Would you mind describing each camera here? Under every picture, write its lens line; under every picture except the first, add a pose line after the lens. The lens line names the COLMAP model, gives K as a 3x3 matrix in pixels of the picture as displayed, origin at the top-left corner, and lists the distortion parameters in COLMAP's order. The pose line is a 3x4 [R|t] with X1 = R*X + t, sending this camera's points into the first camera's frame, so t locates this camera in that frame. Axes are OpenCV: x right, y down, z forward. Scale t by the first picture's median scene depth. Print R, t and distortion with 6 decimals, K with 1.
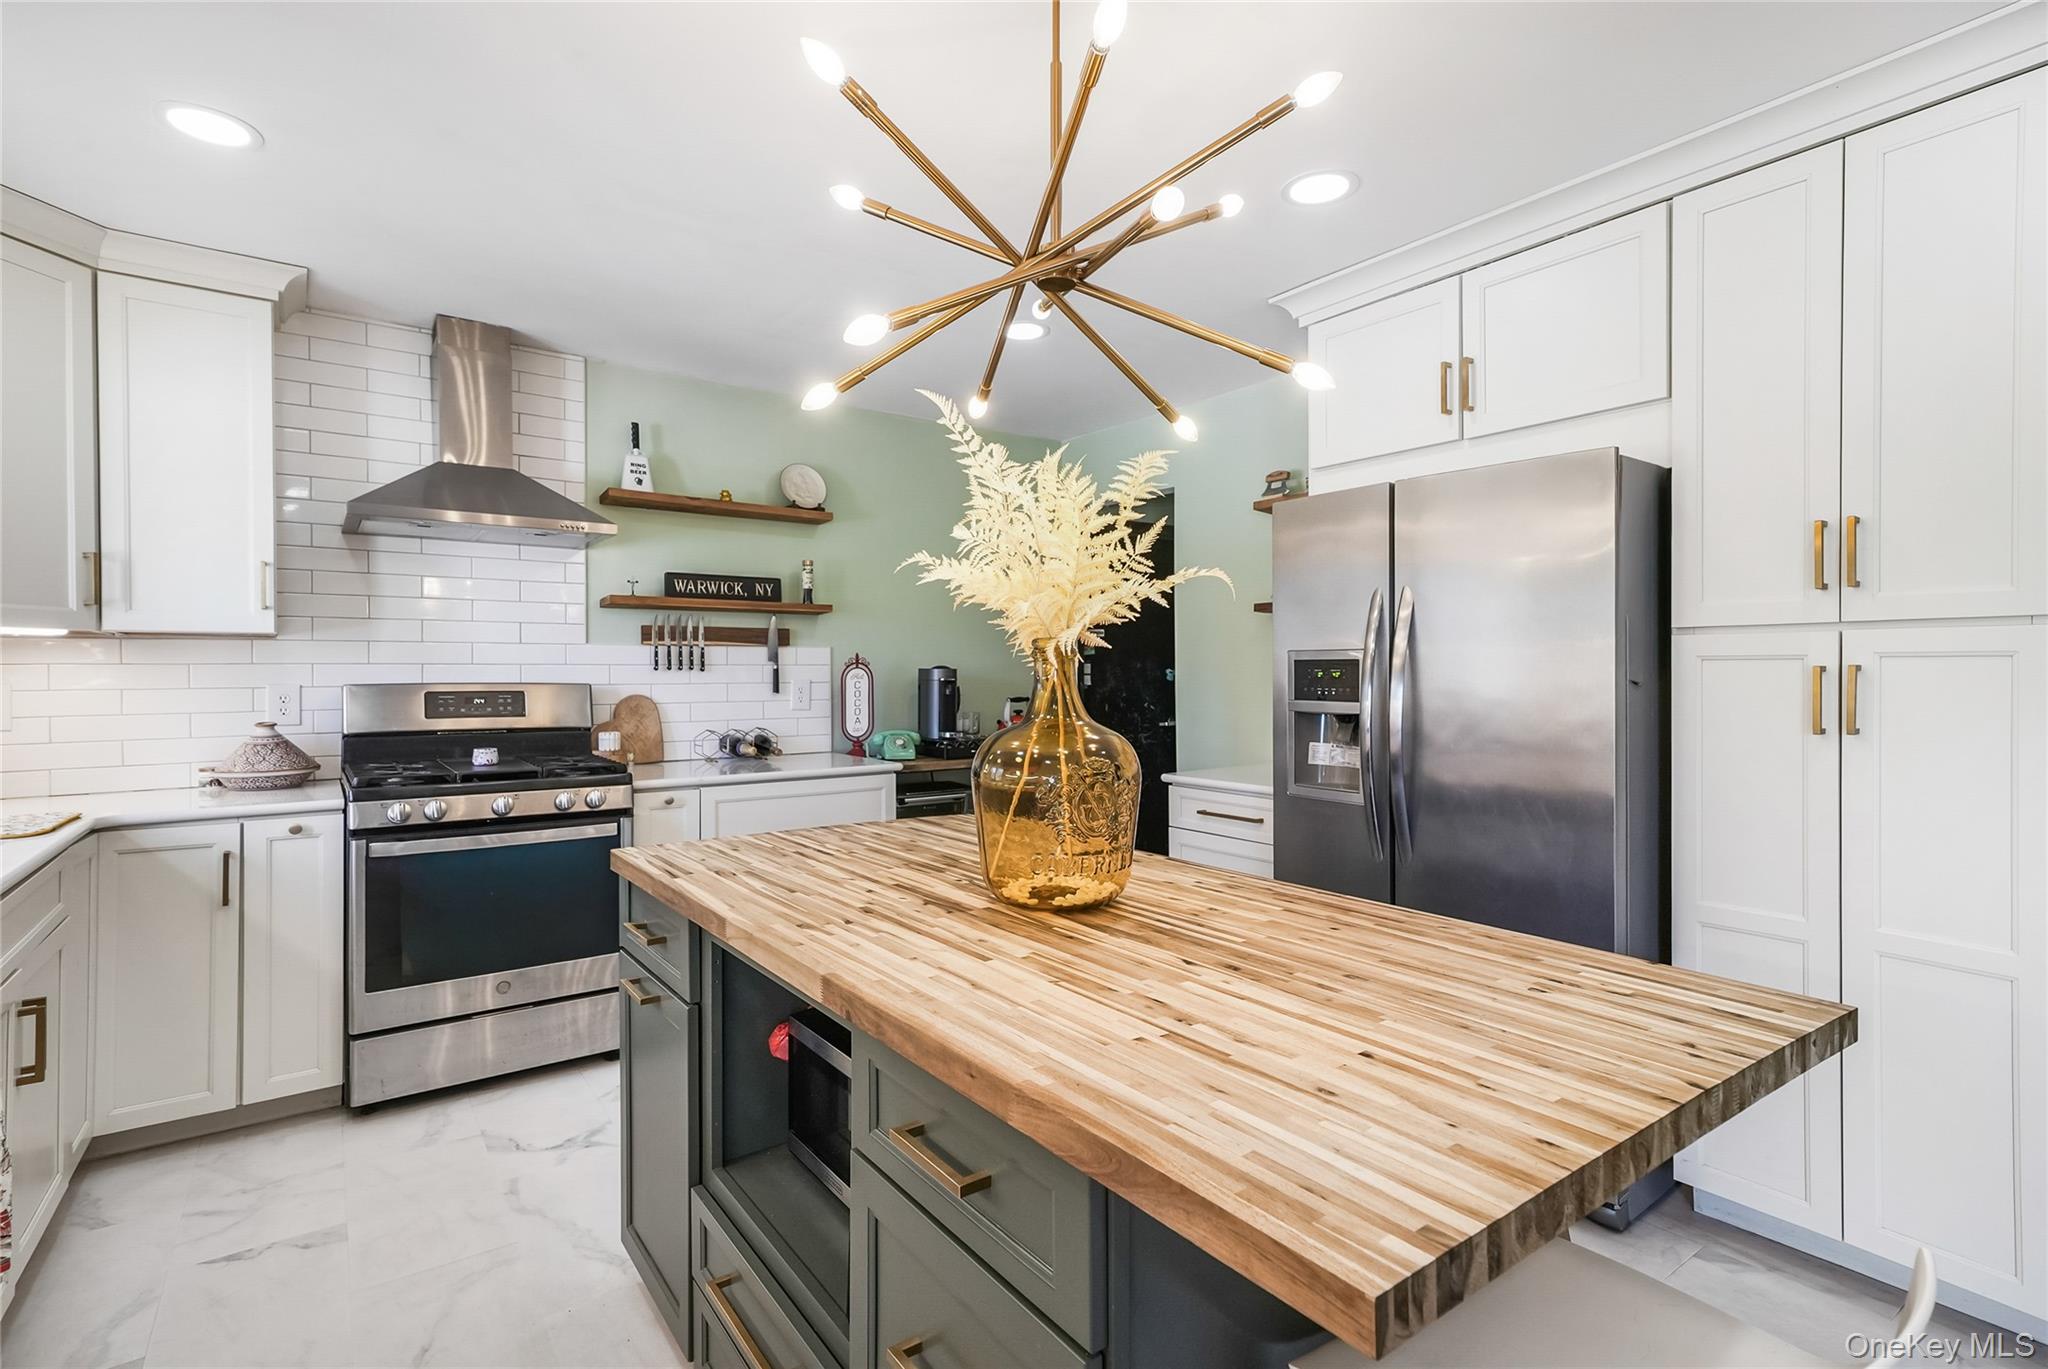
lens RADIAL K [[962.4, 0, 1013.5], [0, 962.4, 680.2], [0, 0, 1]] dist [0.010016, 0.000433]
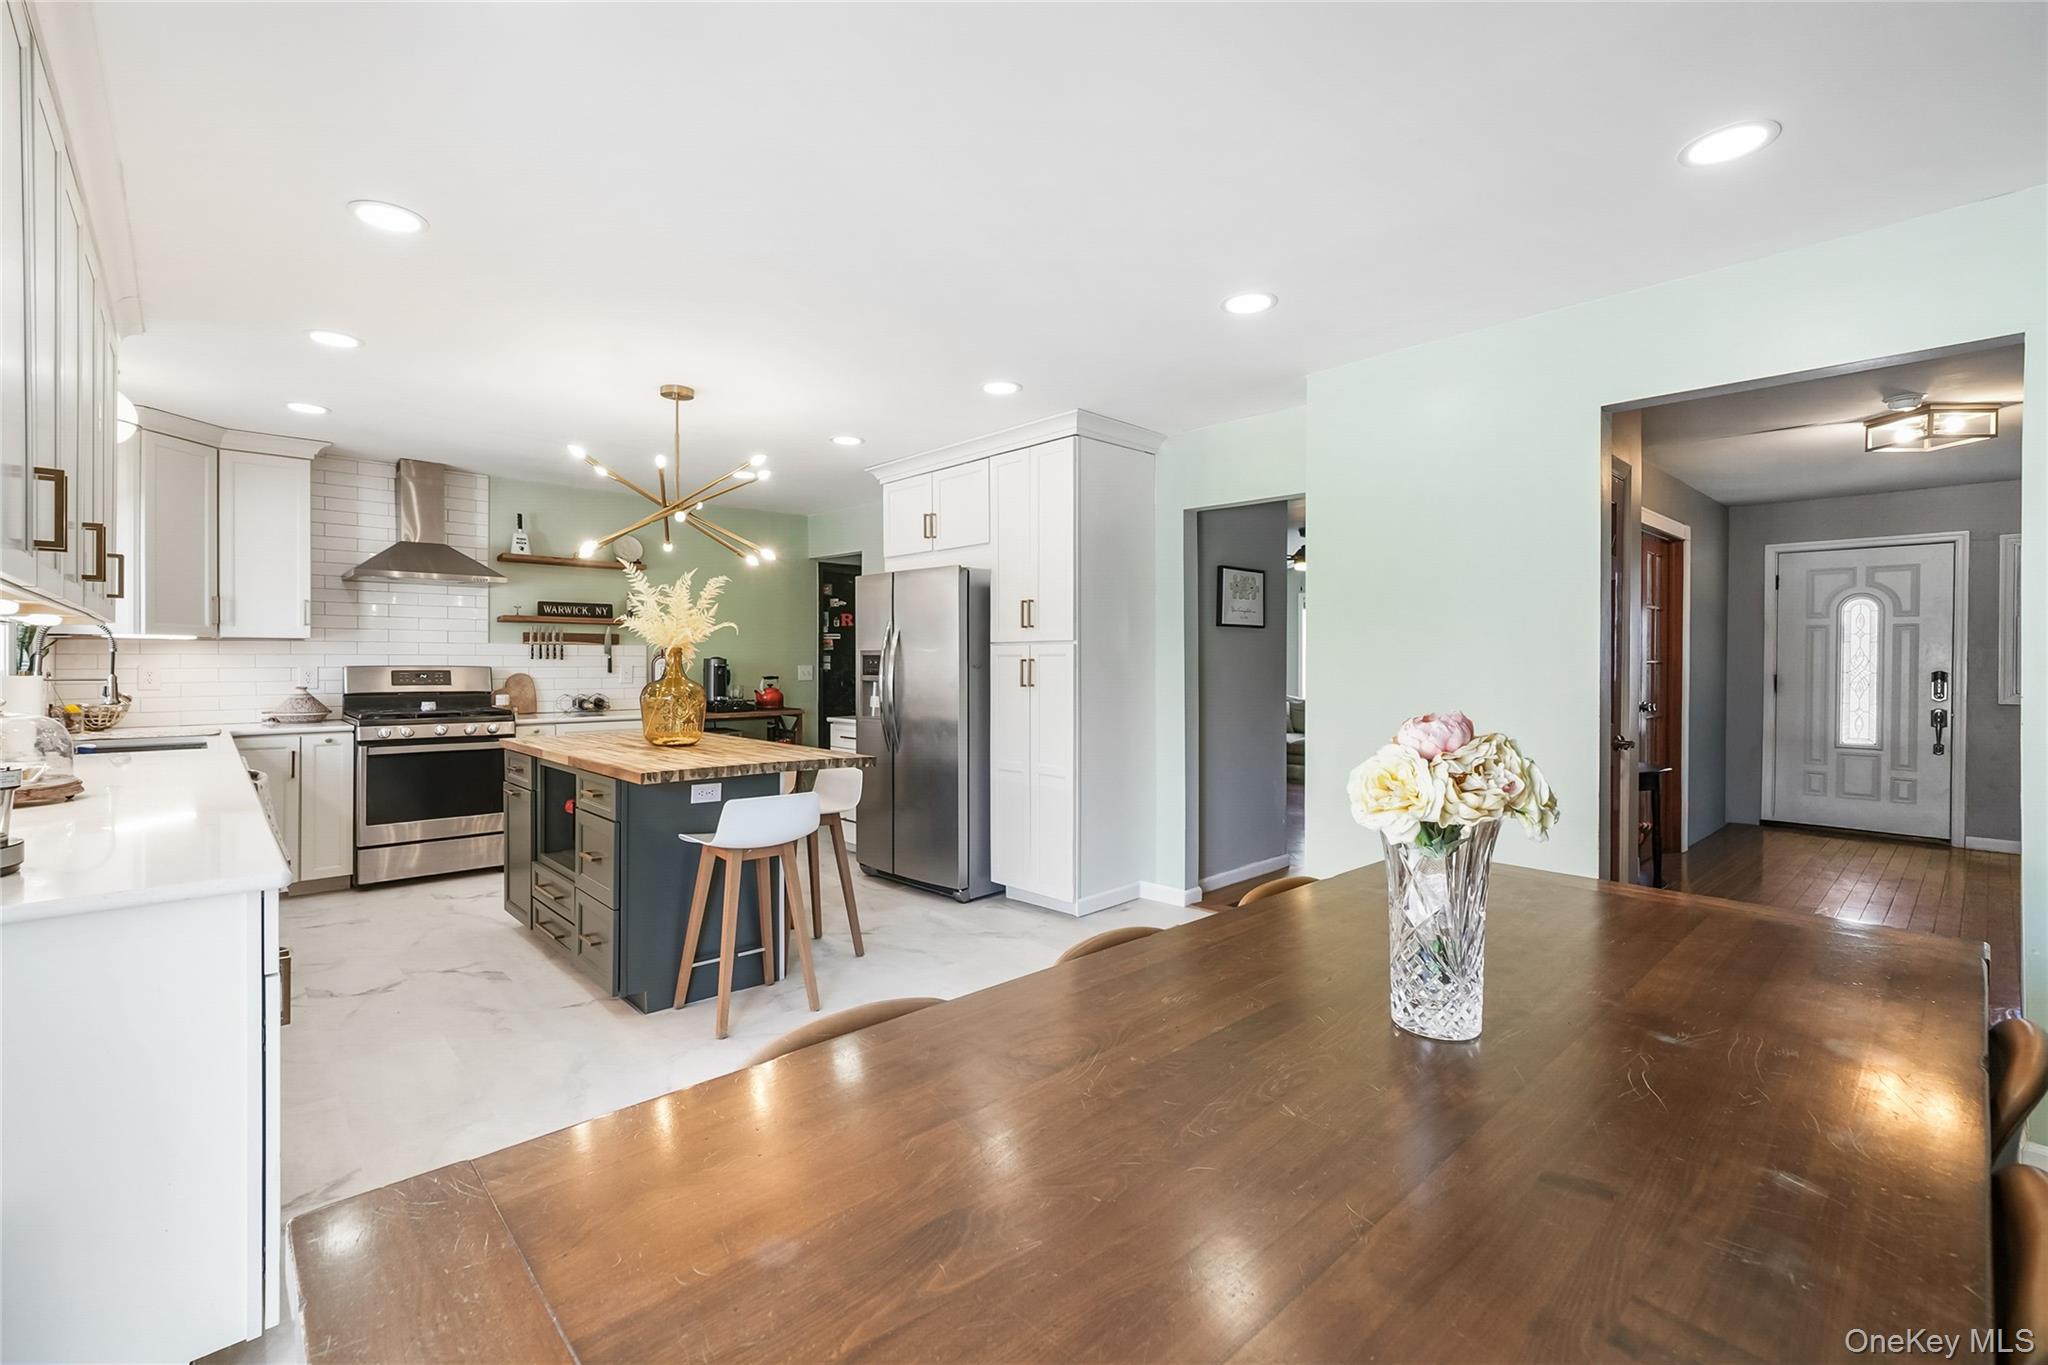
lens RADIAL K [[892.7, 0, 1022.9], [0, 892.7, 664.1], [0, 0, 1]] dist [-0.000753, 0.002130]
pose [[0.992387, 0.003161, 0.123118, 0.369621], [-0.002409, 0.999978, -0.006259, 0.008329], [-0.123135, 0.005914, 0.992372, -0.839273]]
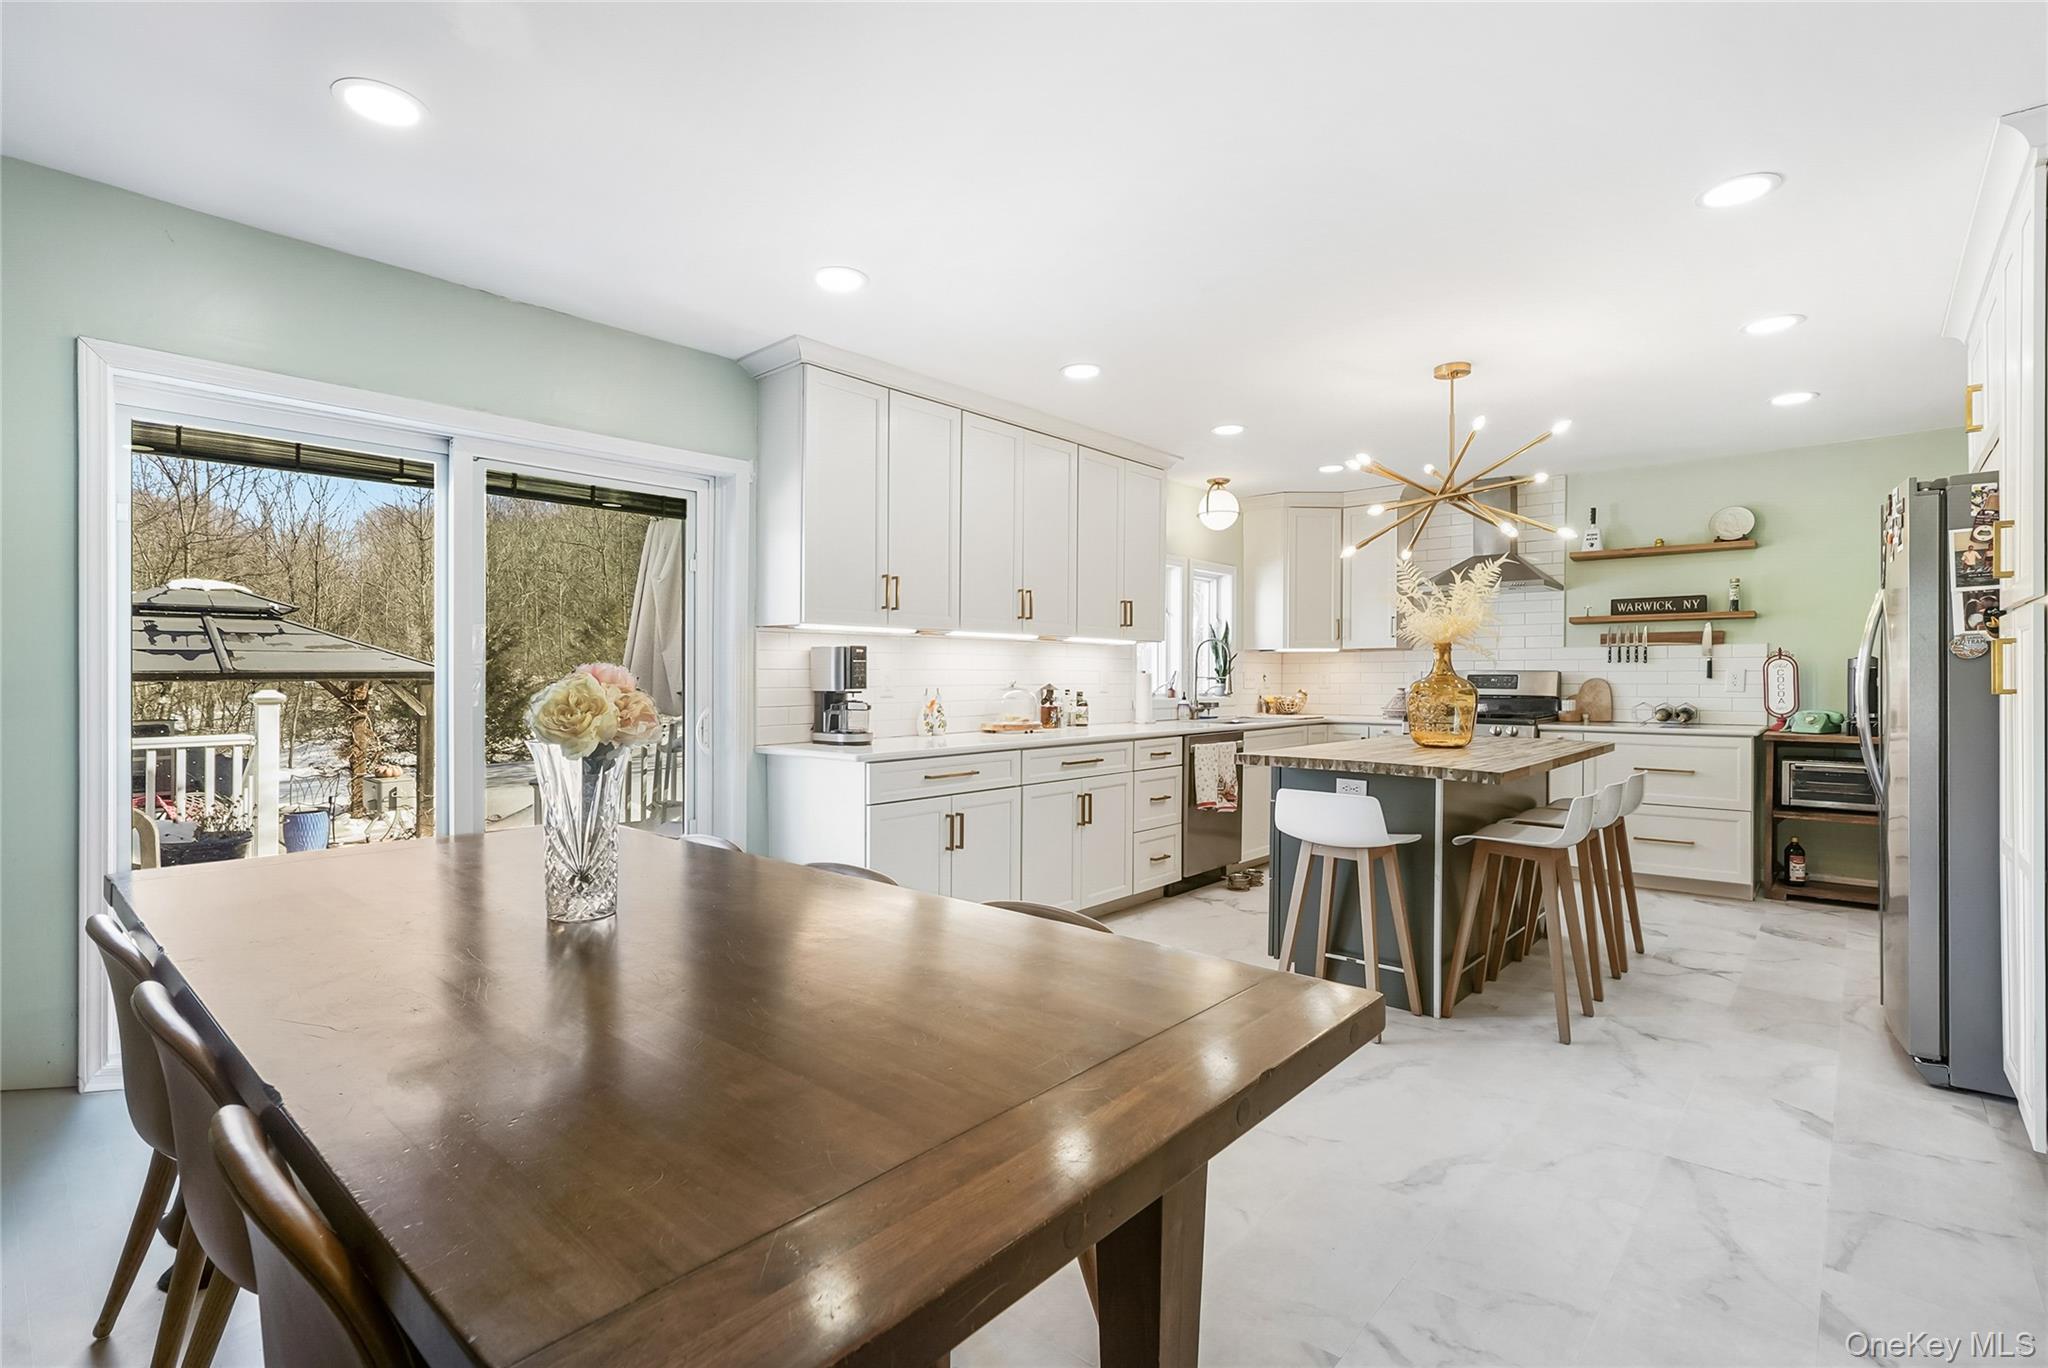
lens RADIAL K [[962.4, 0, 1008.8], [0, 962.4, 675.3], [0, 0, 1]] dist [0.010016, 0.000433]
pose [[0.211075, -0.001281, -0.977469, 1.197872], [-0.009289, 0.999951, -0.003316, 0.030528], [0.977426, 0.009780, 0.211053, -0.345424]]
